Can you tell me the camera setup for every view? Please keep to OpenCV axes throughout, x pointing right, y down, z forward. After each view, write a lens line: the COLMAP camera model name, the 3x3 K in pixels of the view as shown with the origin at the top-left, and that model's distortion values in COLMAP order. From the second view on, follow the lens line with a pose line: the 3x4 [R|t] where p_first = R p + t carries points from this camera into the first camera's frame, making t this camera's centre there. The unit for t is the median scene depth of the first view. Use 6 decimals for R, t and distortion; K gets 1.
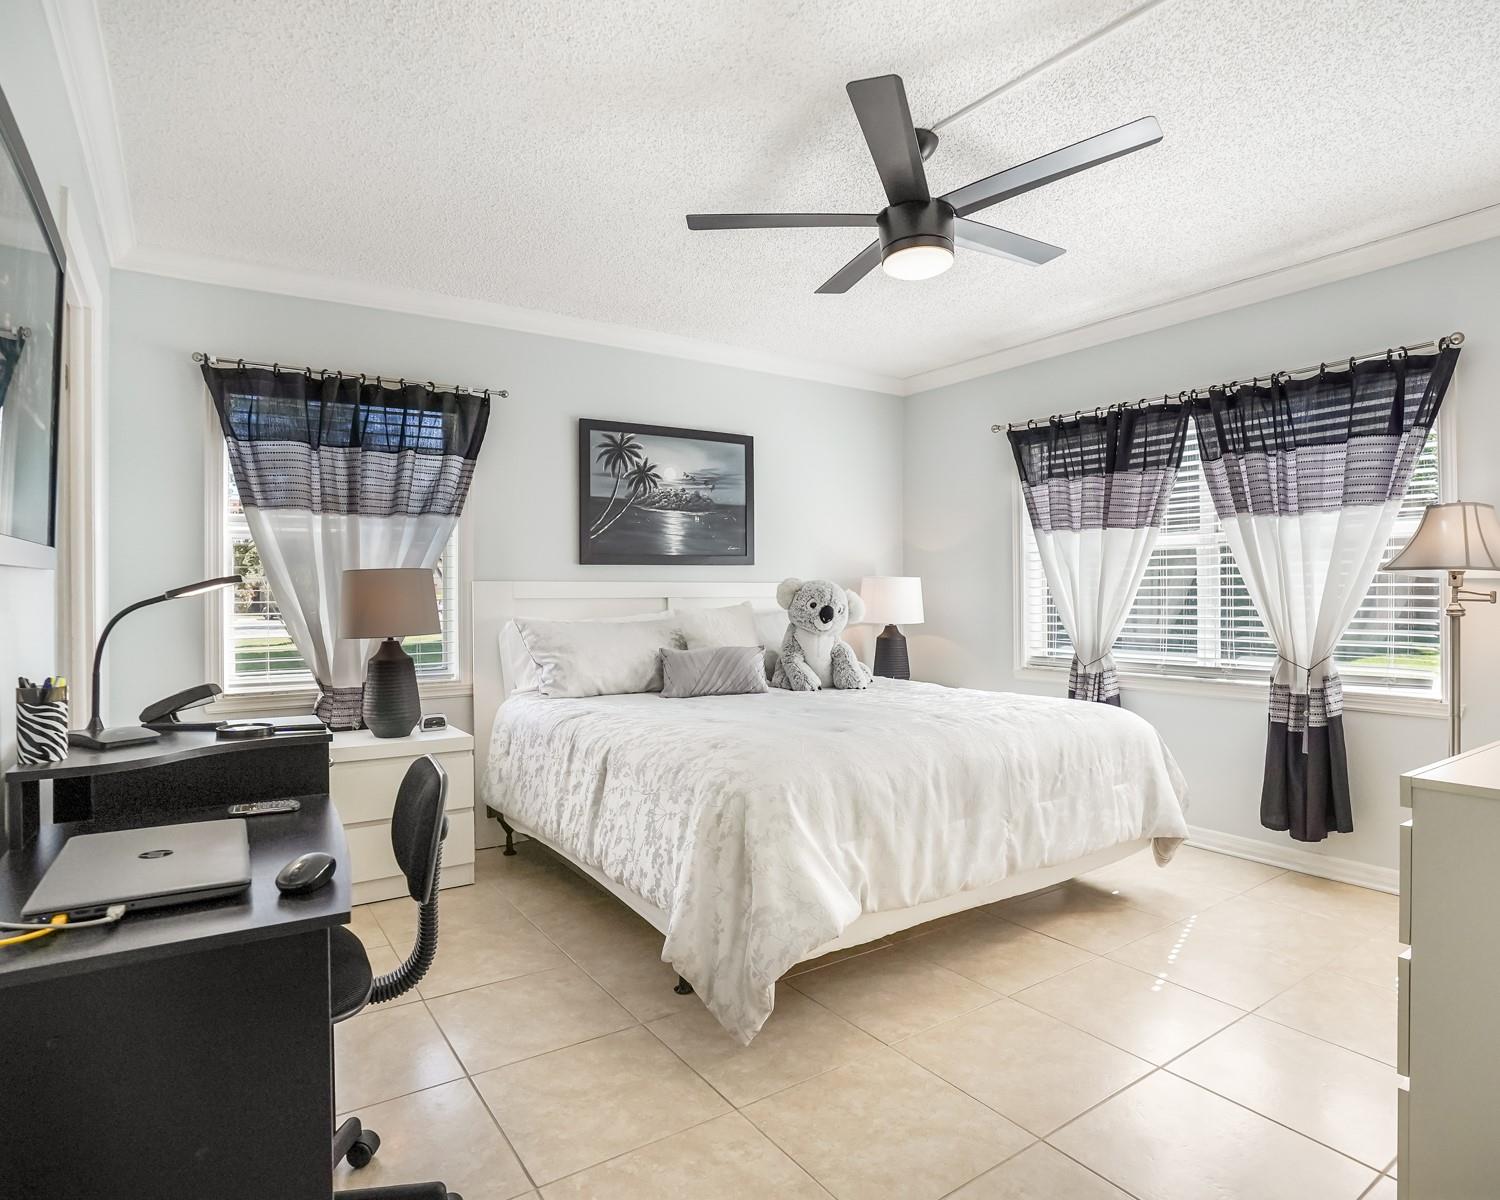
lens RADIAL K [[841.5, 0, 747.8], [0, 841.5, 581.2], [0, 0, 1]] dist [-0.069955, 0.023365]
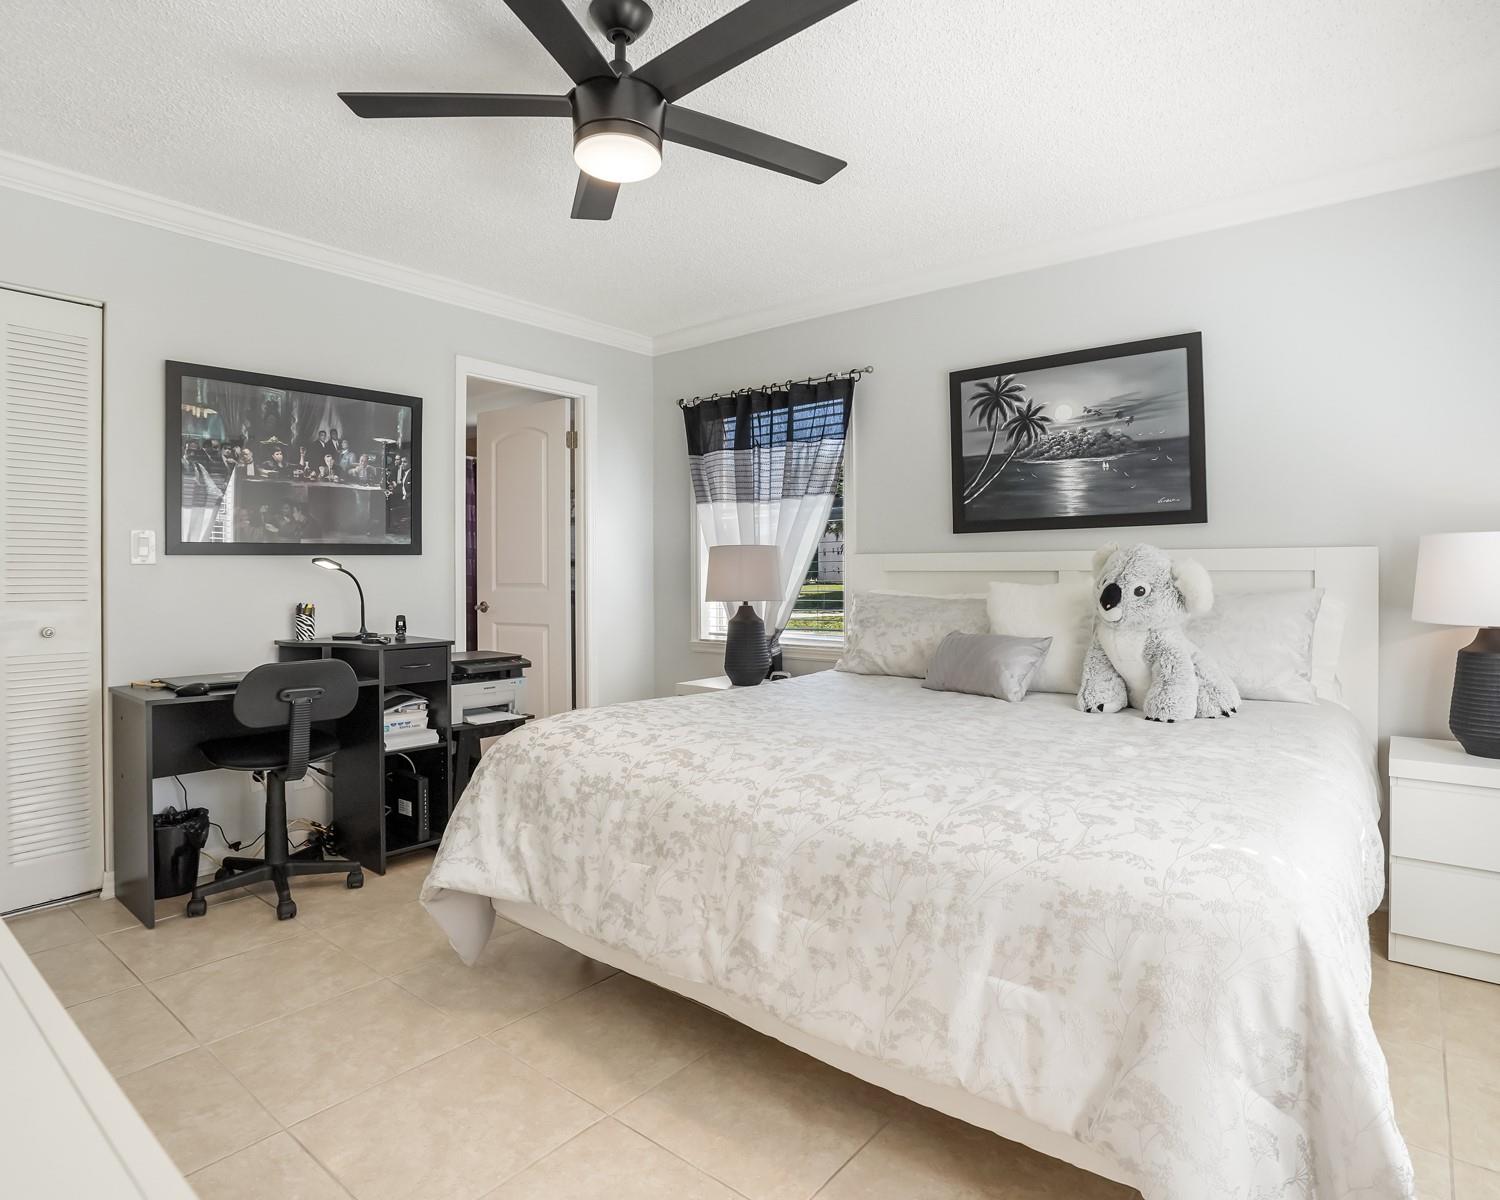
lens RADIAL K [[841.5, 0, 751.2], [0, 841.5, 566.9], [0, 0, 1]] dist [-0.069955, 0.023365]
pose [[0.295628, 0.007190, -0.955276, 0.606774], [0.020591, 0.999691, 0.013896, -0.000751], [0.955081, -0.023778, 0.295389, 0.524382]]
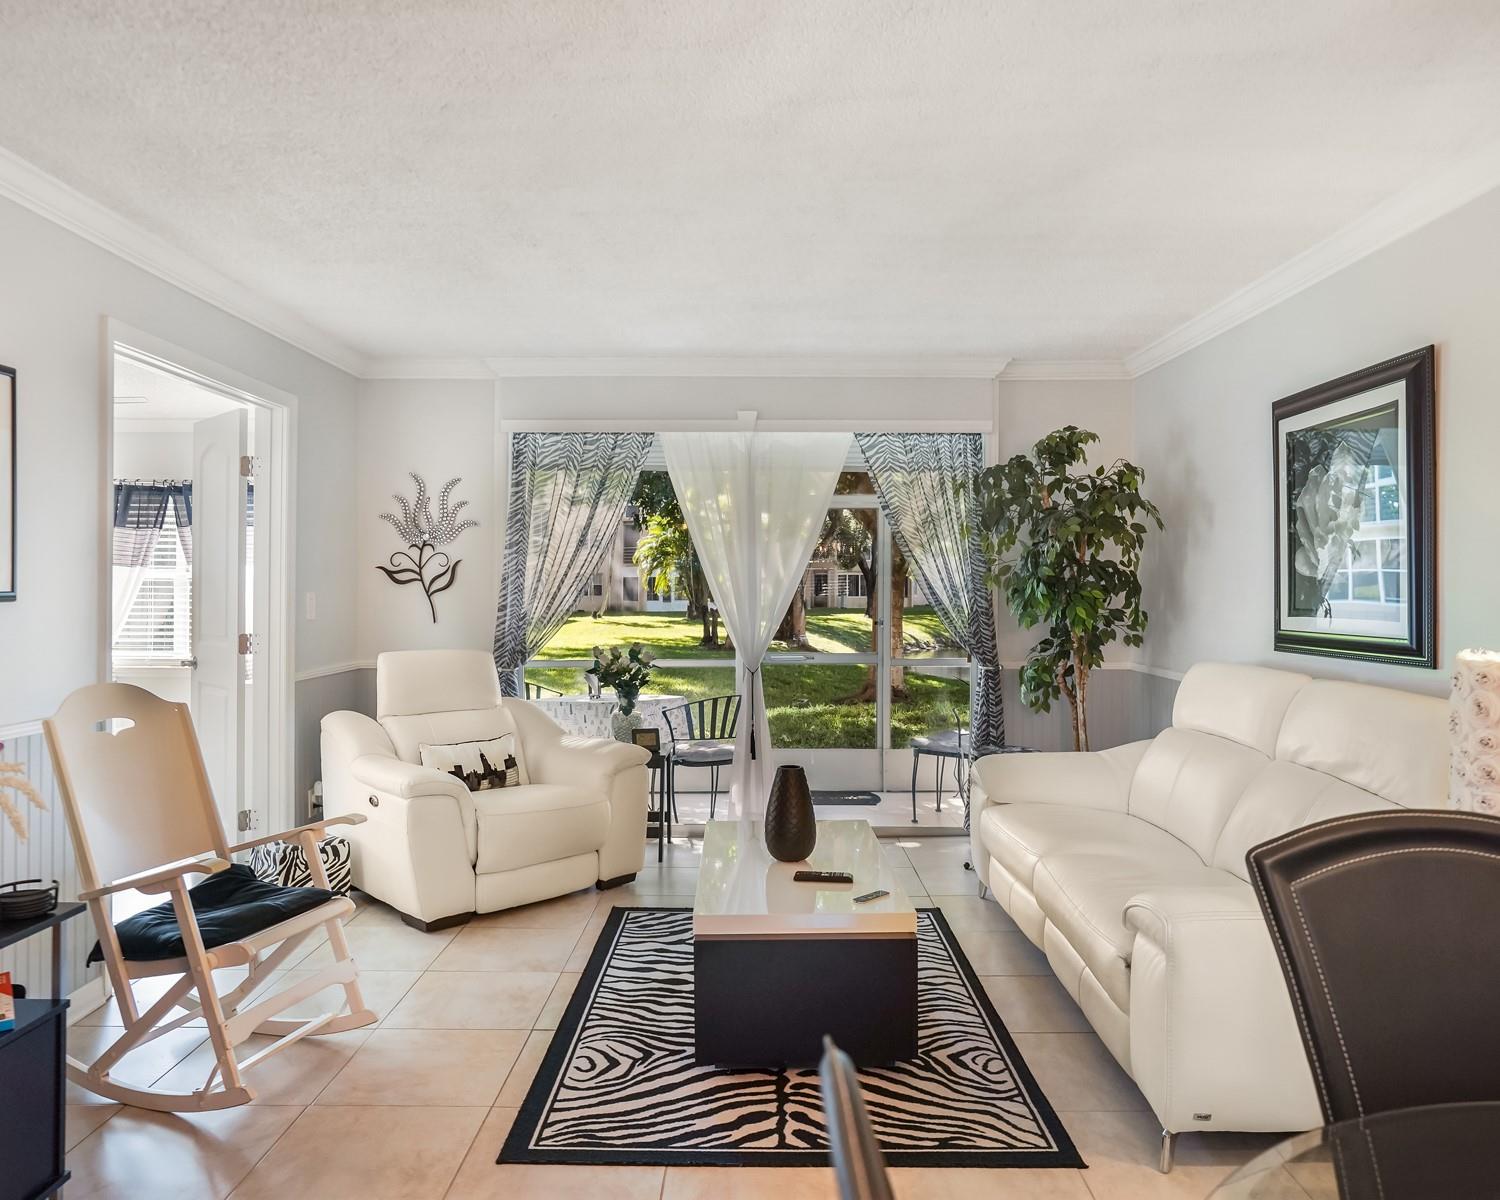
lens RADIAL K [[1045.2, 0, 761.9], [0, 1045.2, 610.8], [0, 0, 1]] dist [-0.038049, 0.007076]
pose [[0.551655, -0.006276, 0.834049, -0.426150], [-0.024894, 0.999402, 0.023986, -0.056357], [-0.833701, -0.033995, 0.551169, -0.913370]]
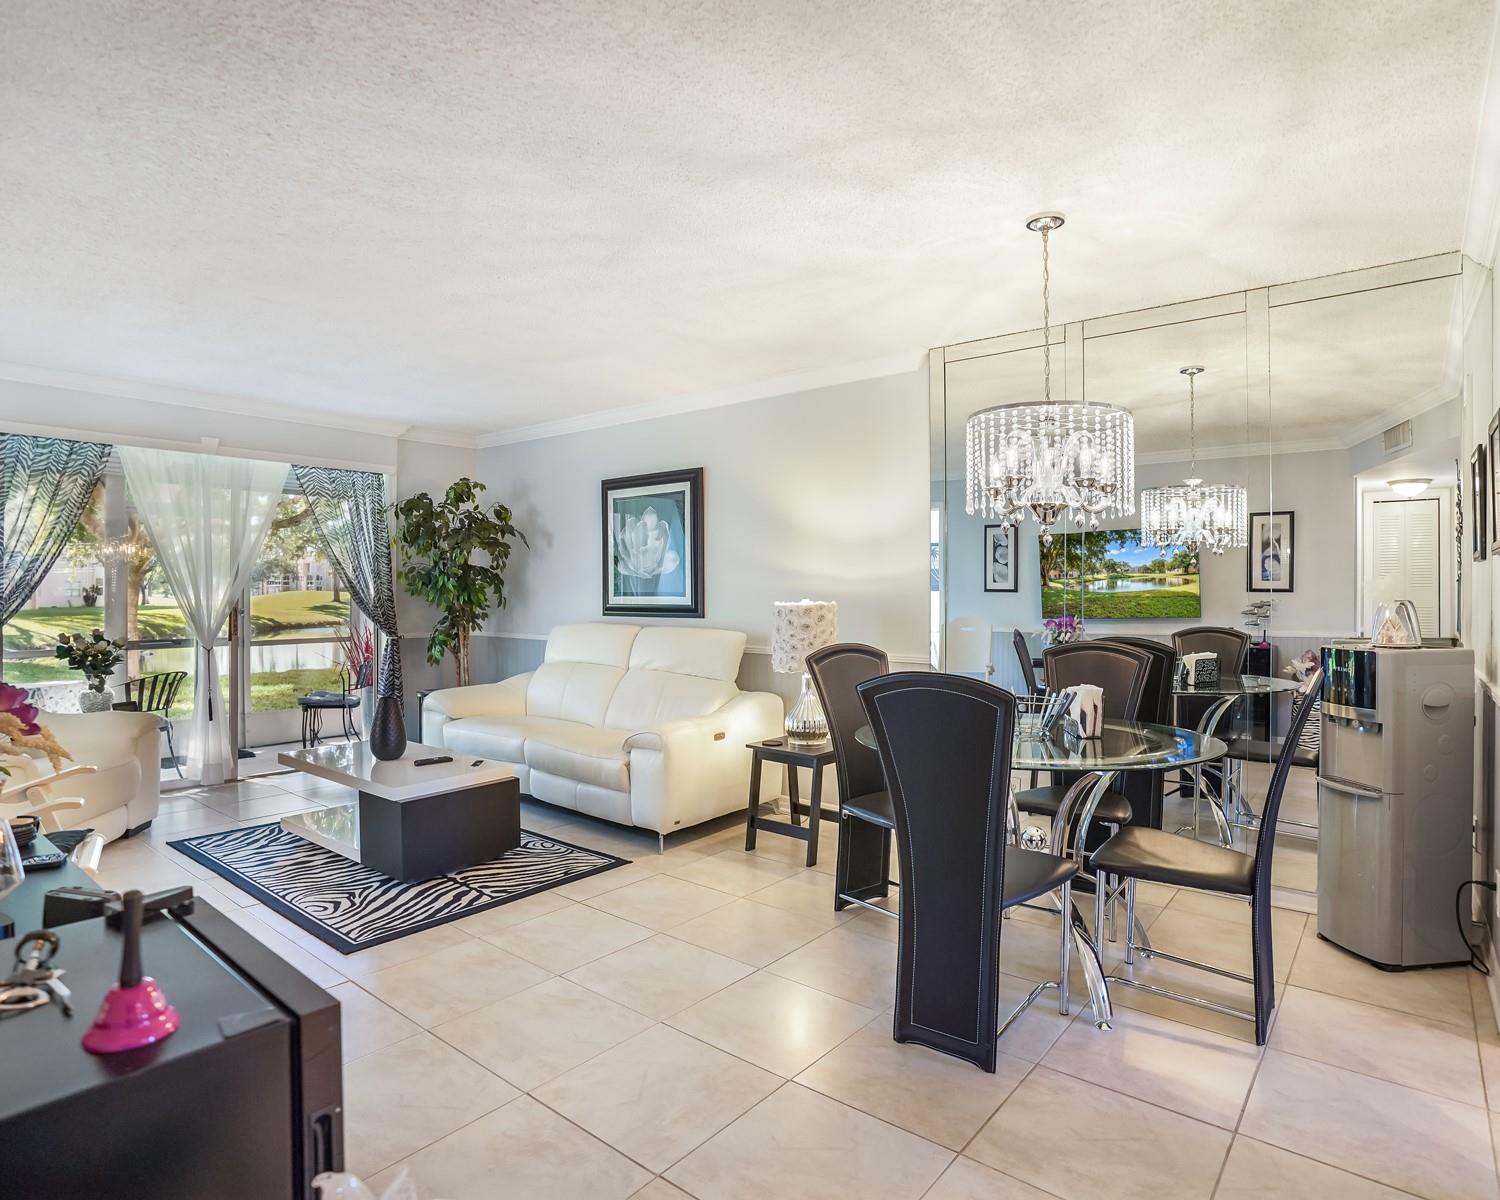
lens RADIAL K [[841.5, 0, 742.8], [0, 841.5, 597.8], [0, 0, 1]] dist [-0.069955, 0.023365]
pose [[-0.297583, 0.002683, 0.954692, -0.797120], [-0.017389, 0.999815, -0.008230, -0.031098], [-0.954537, -0.019050, -0.297482, -0.584327]]
